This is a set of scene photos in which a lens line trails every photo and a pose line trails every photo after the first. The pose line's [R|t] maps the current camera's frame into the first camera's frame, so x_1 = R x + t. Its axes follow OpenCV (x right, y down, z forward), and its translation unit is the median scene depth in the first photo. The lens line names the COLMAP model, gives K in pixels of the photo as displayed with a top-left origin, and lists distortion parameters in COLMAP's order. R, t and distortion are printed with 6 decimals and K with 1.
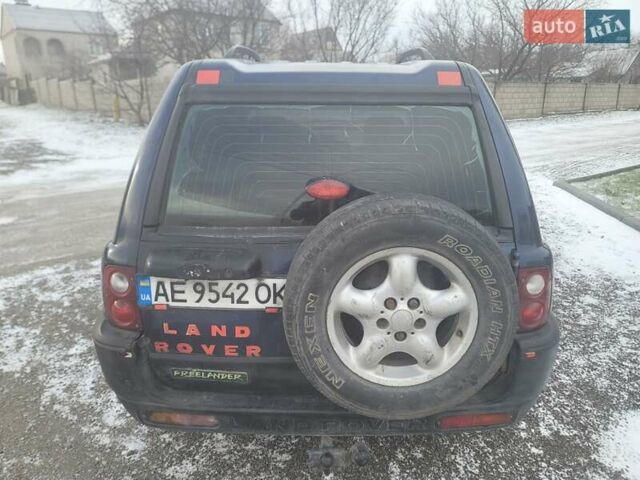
lens RADIAL K [[481.5, 0, 320.0], [0, 481.5, 240.0], [0, 0, 1]] dist [0.011252, 0.003074]
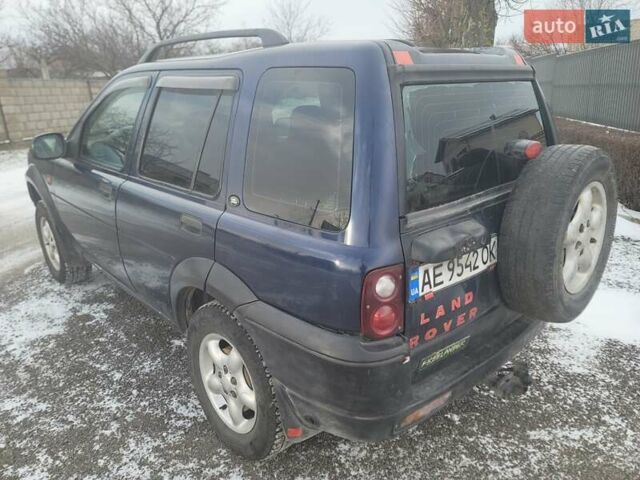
lens RADIAL K [[487.5, 0, 320.0], [0, 487.5, 240.0], [0, 0, 1]] dist [0.073128, -0.112547]
pose [[0.720010, -0.225460, 0.656318, -1.111432], [0.231744, 0.969577, 0.078838, -0.098710], [-0.654126, 0.095333, 0.750354, 0.393729]]
